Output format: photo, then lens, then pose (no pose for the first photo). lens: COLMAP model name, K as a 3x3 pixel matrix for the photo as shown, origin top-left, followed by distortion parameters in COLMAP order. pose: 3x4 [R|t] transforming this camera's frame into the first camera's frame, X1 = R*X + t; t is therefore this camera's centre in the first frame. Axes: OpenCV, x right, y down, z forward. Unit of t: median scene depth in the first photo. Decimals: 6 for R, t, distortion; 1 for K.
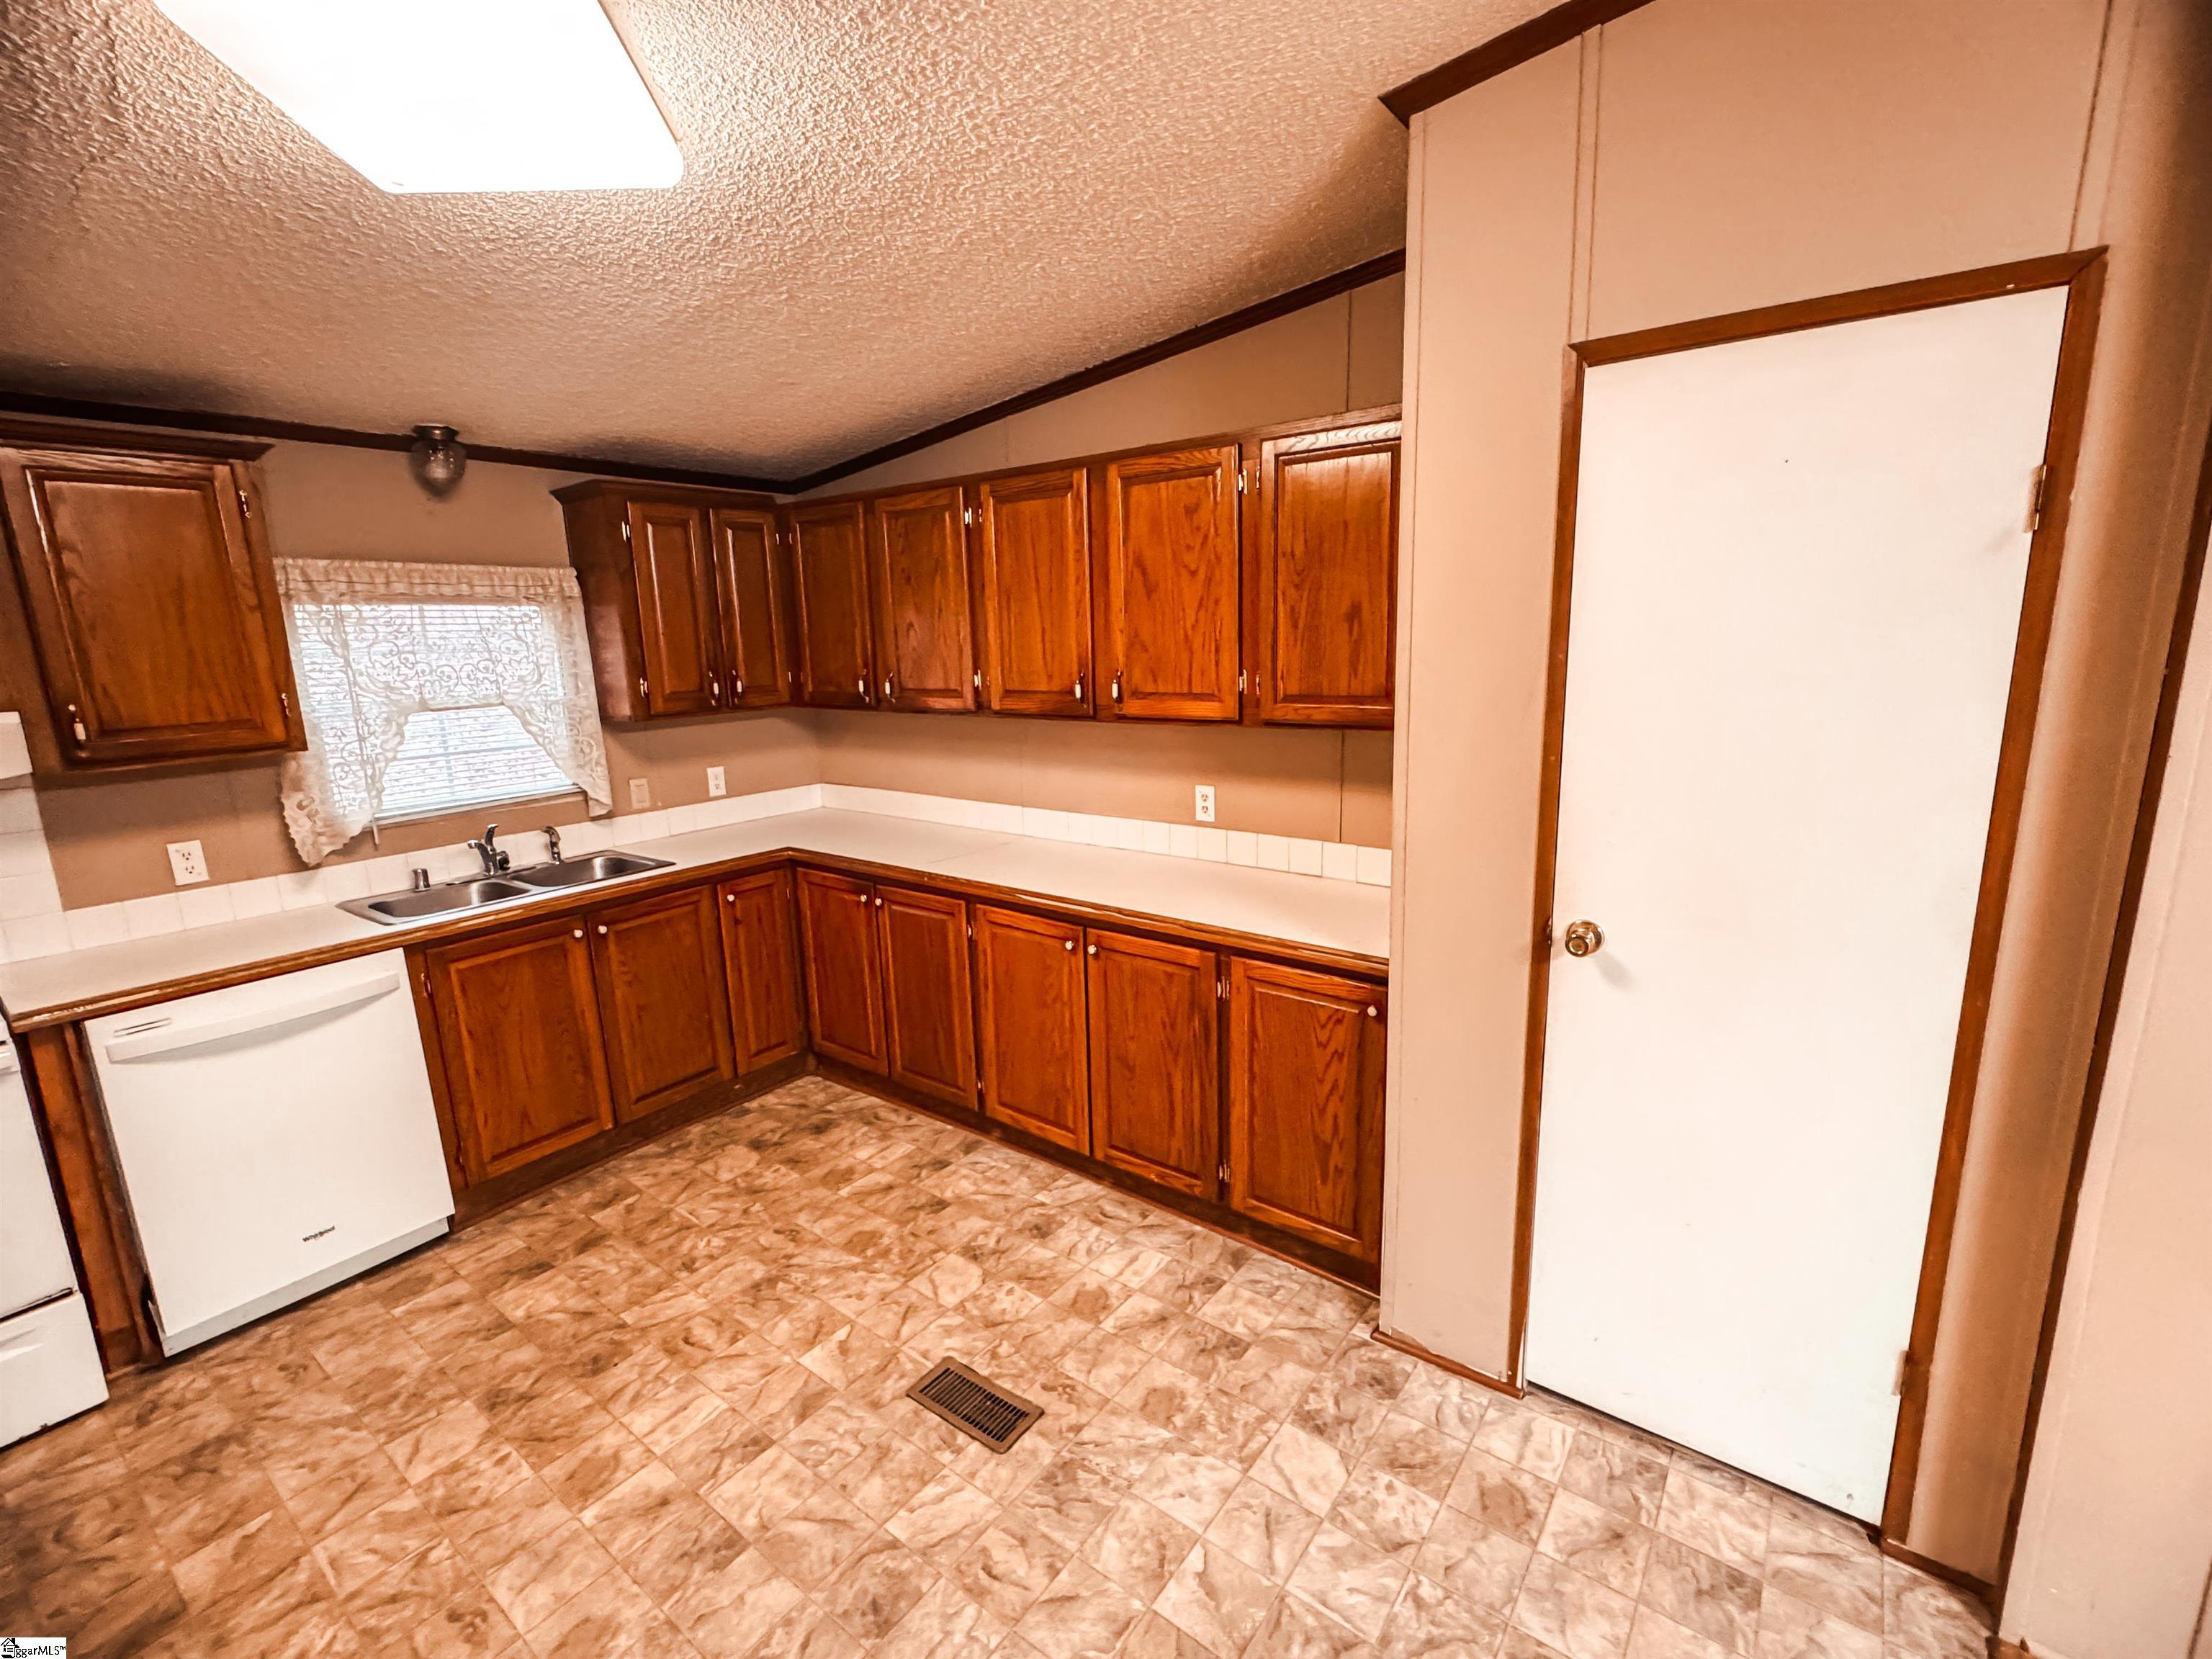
lens RADIAL K [[976.2, 0, 1109.1], [0, 976.2, 832.5], [0, 0, 1]] dist [0.000665, -0.000215]
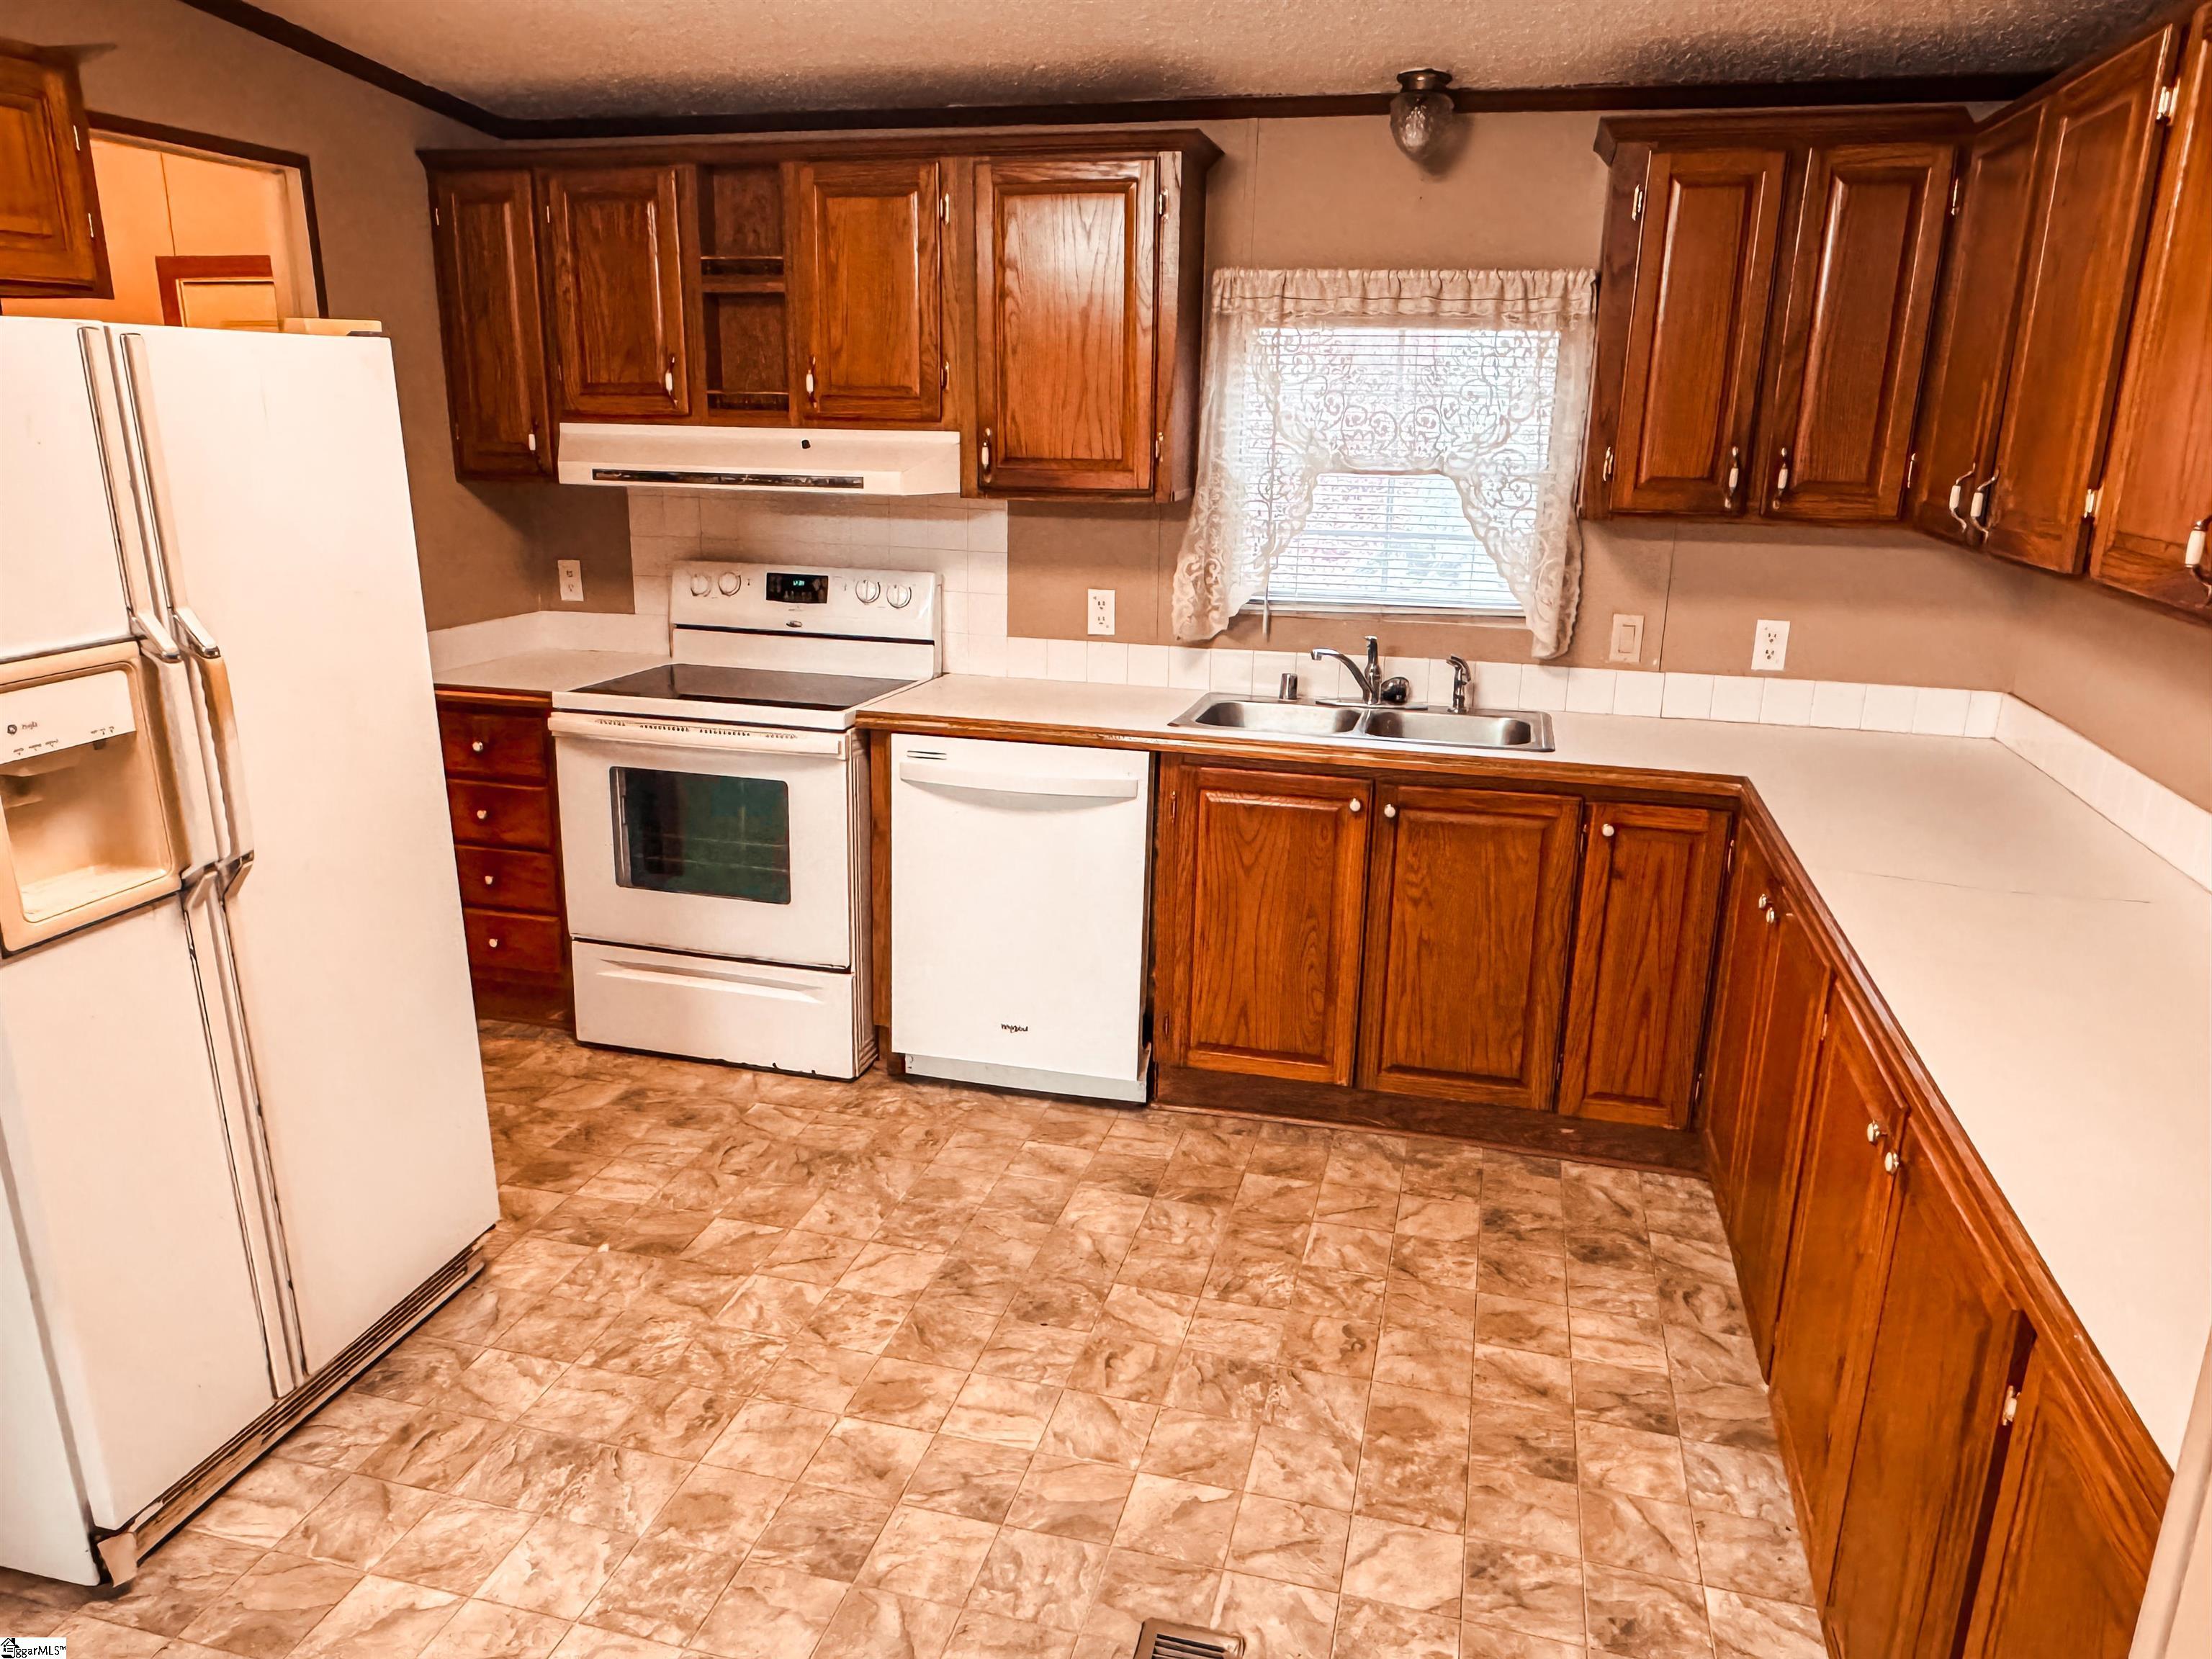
lens RADIAL K [[1522.1, 0, 1107.1], [0, 1522.1, 833.4], [0, 0, 1]] dist [0.000741, -0.003310]
pose [[0.380302, 0.286938, -0.879225, 0.377000], [-0.214173, 0.952137, 0.218093, -0.082316], [0.899722, 0.105365, 0.423554, 0.397038]]
